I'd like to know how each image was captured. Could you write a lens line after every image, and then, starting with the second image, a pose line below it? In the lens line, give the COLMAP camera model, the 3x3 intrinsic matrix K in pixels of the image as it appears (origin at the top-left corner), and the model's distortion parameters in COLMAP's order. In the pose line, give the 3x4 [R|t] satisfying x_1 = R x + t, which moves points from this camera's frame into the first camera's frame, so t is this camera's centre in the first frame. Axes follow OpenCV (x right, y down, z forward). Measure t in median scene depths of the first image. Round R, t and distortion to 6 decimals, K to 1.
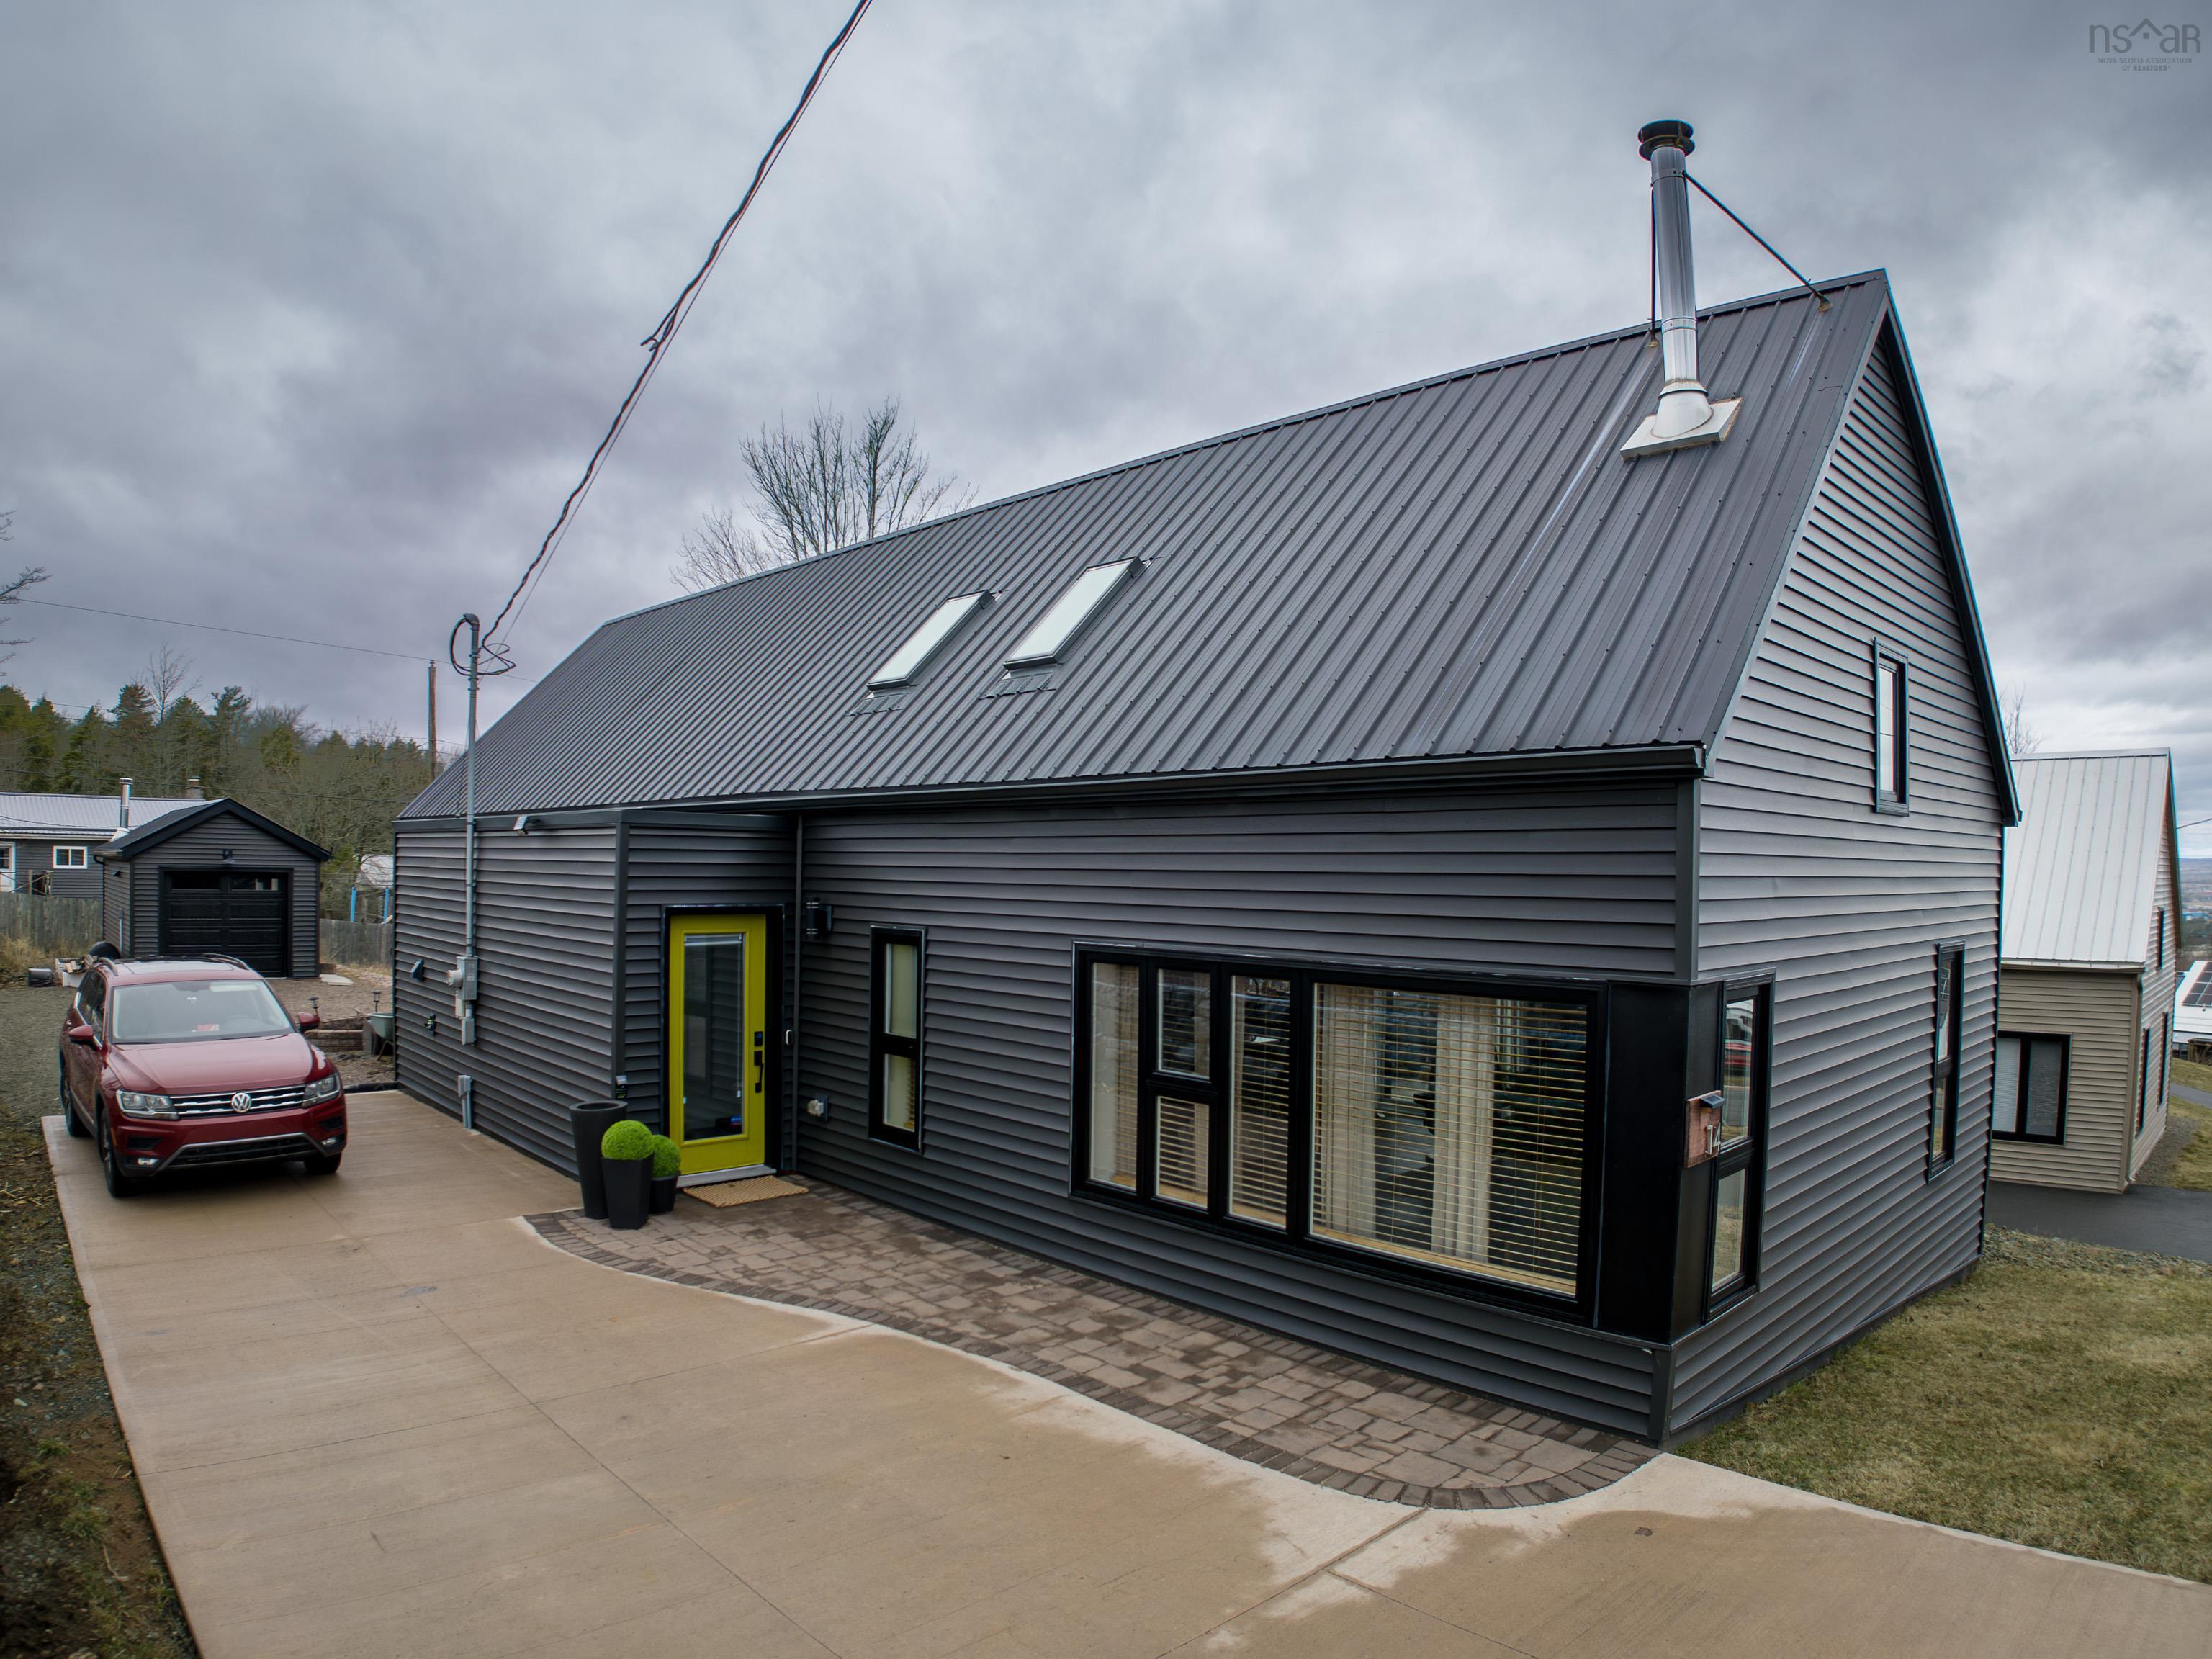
lens RADIAL K [[1377.0, 0, 1106.0], [0, 1377.0, 829.5], [0, 0, 1]] dist [-0.174548, 0.019585]
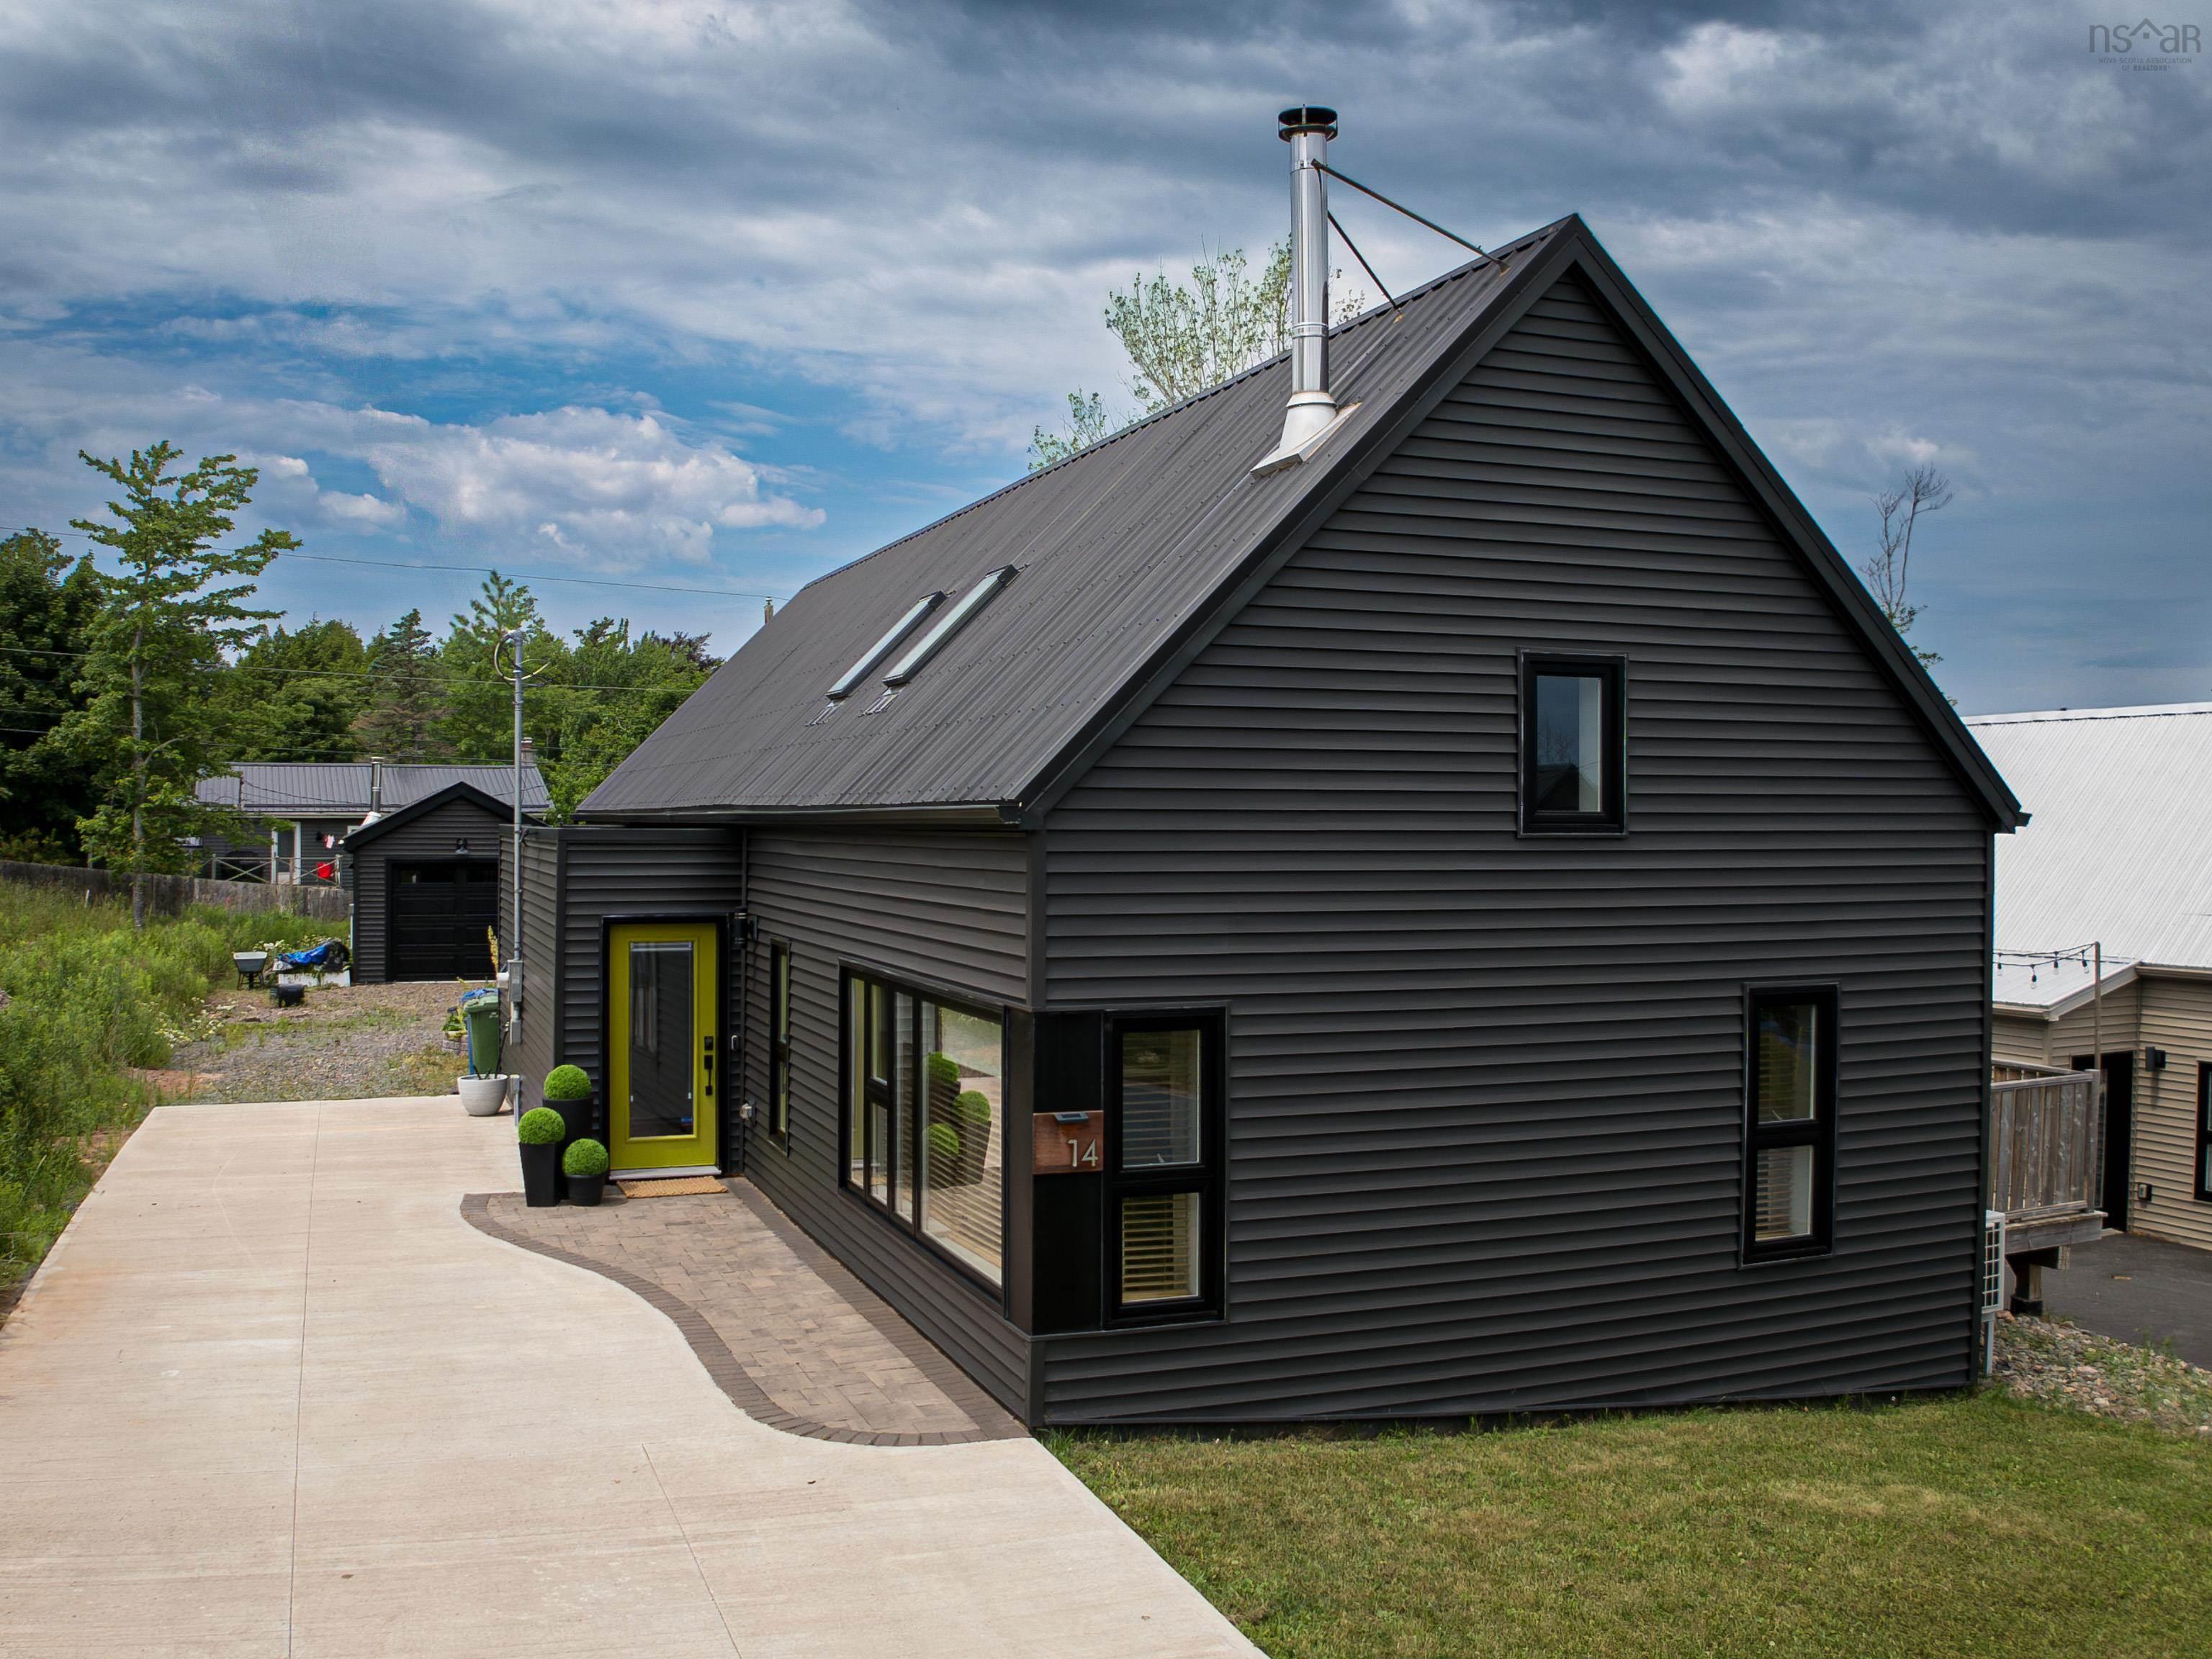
lens RADIAL K [[2010.0, 0, 1101.2], [0, 2010.0, 775.4], [0, 0, 1]] dist [-0.161224, -0.013017]
pose [[0.923629, -0.017857, -0.382871, 0.623302], [0.018943, 0.999820, -0.000936, -0.044485], [0.382819, -0.006388, 0.923801, -0.296563]]
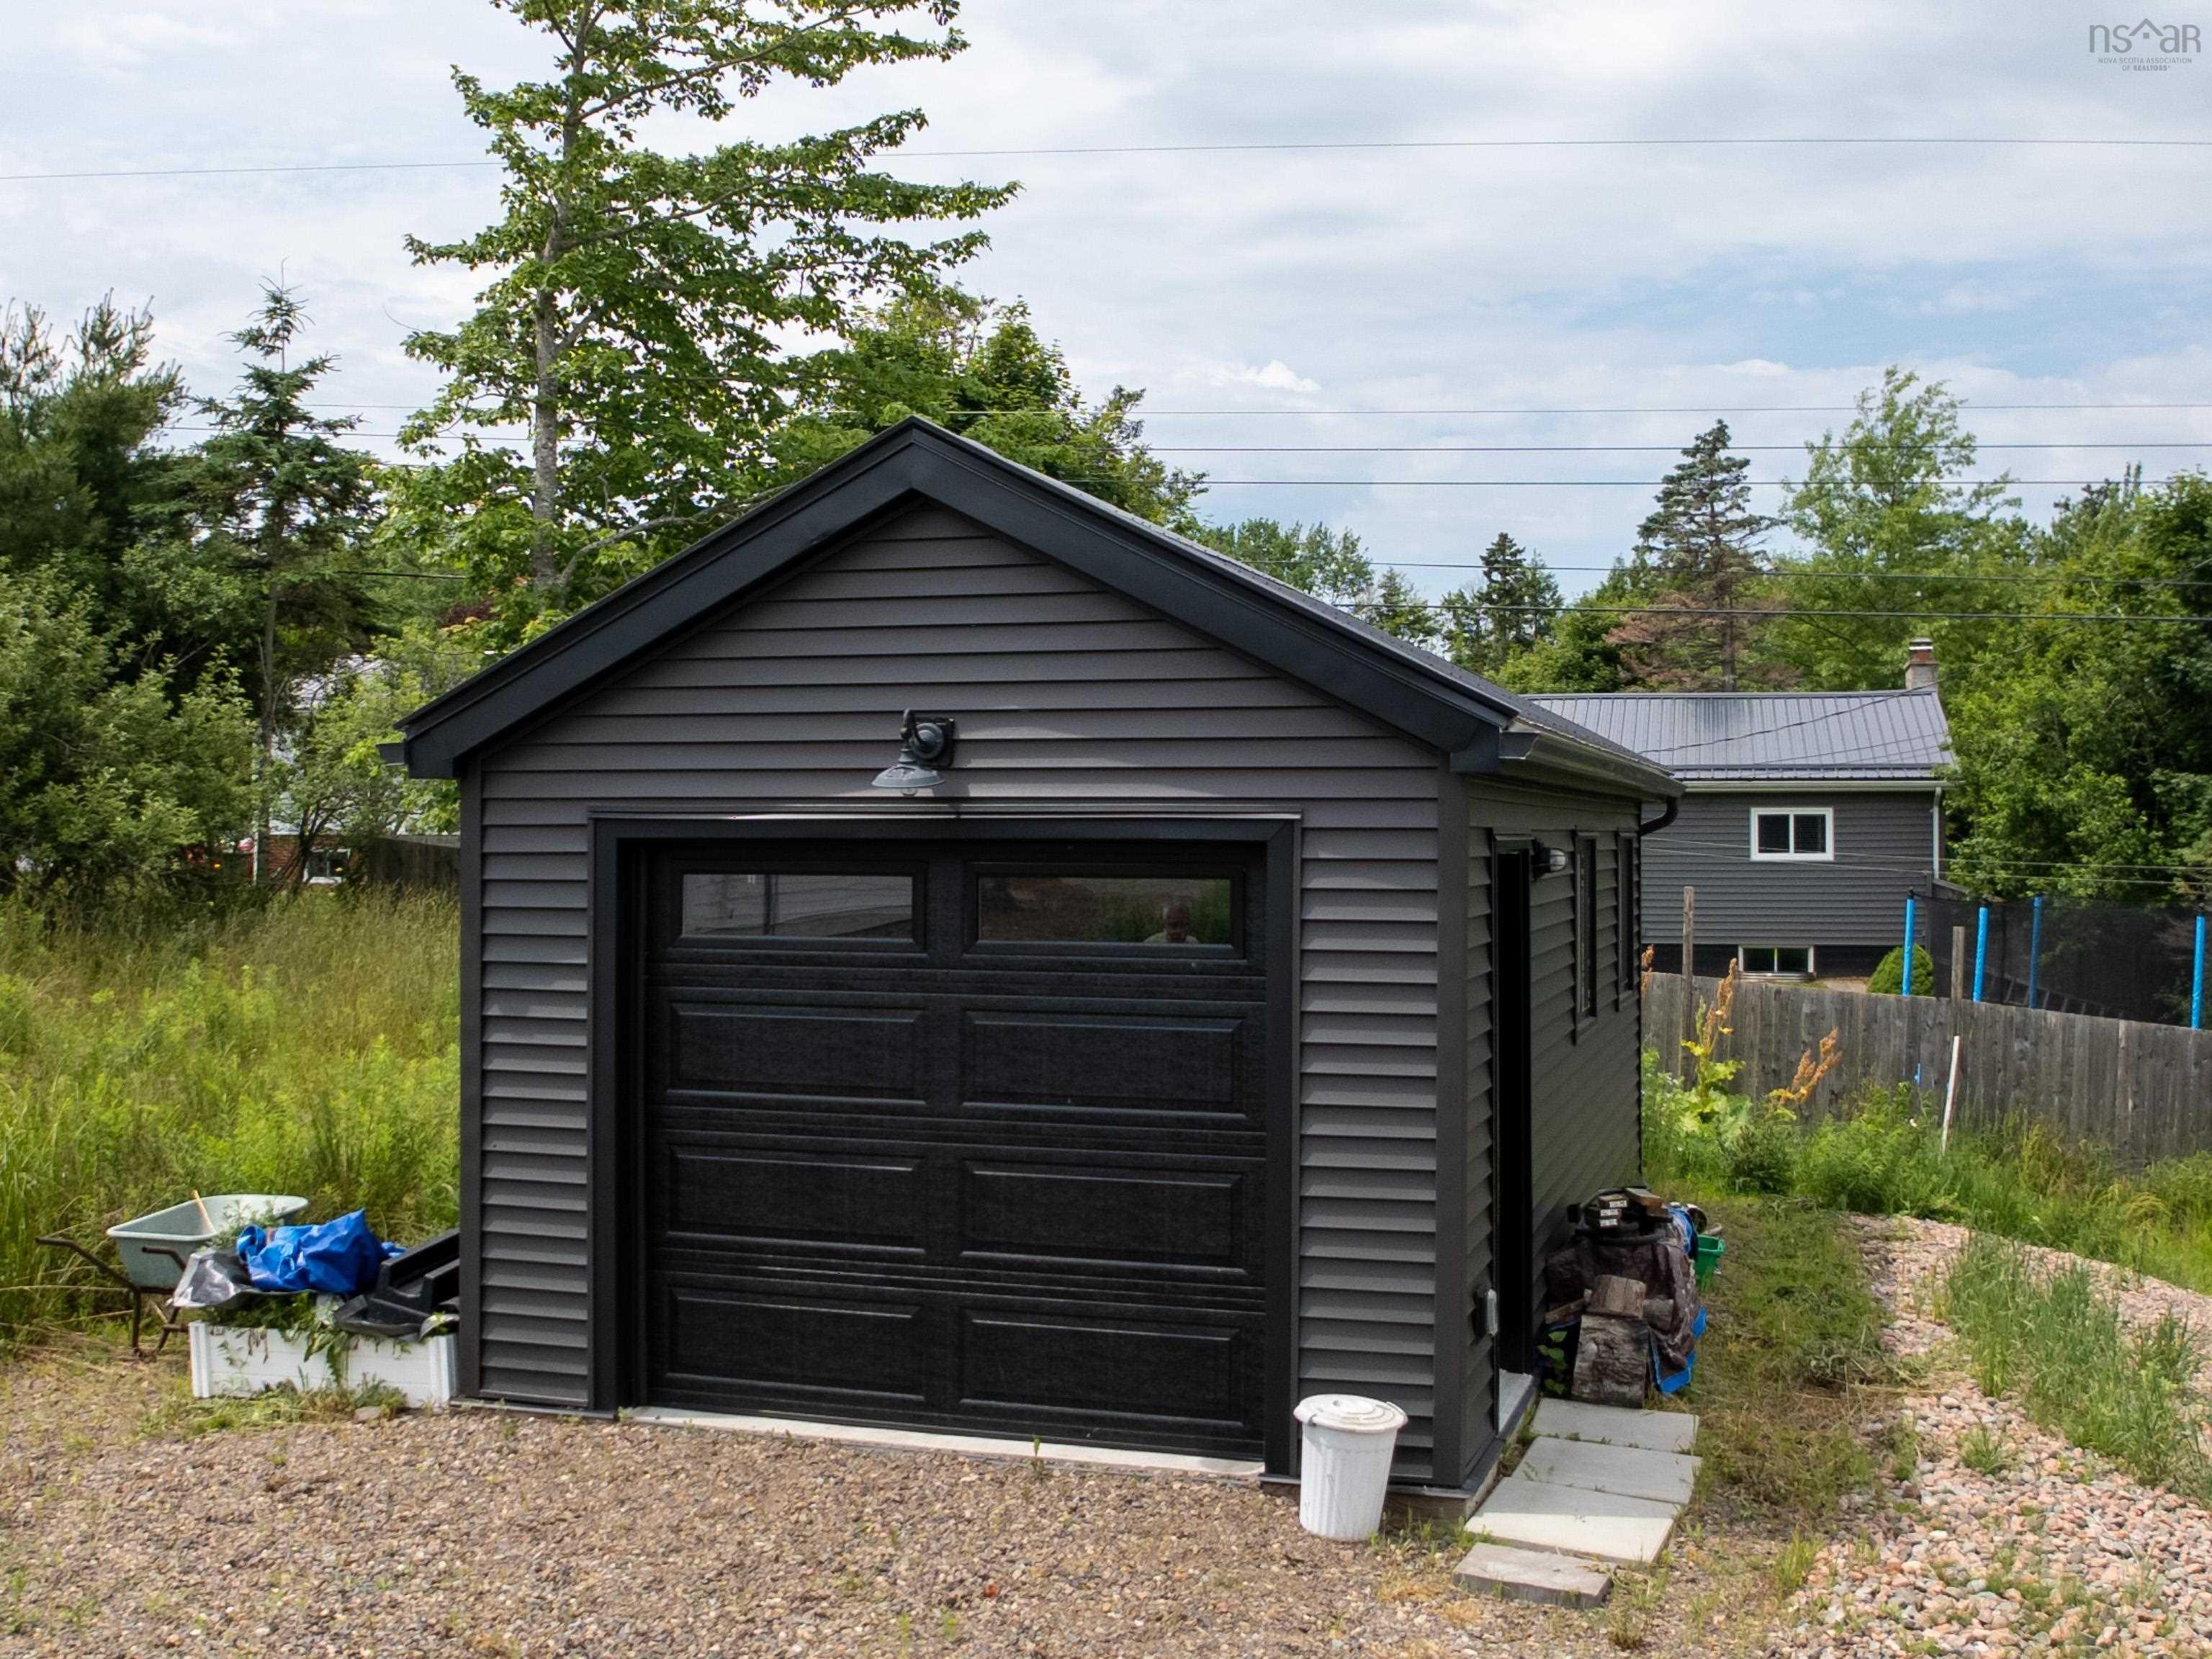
lens RADIAL K [[2308.4, 0, 1106.0], [0, 2308.4, 829.5], [0, 0, 1]] dist [-0.059502, -0.005996]
pose [[0.477505, -0.010358, -0.878568, -0.903006], [0.027365, 0.999621, 0.003088, 0.071871], [0.878203, -0.025516, 0.477607, 1.985093]]
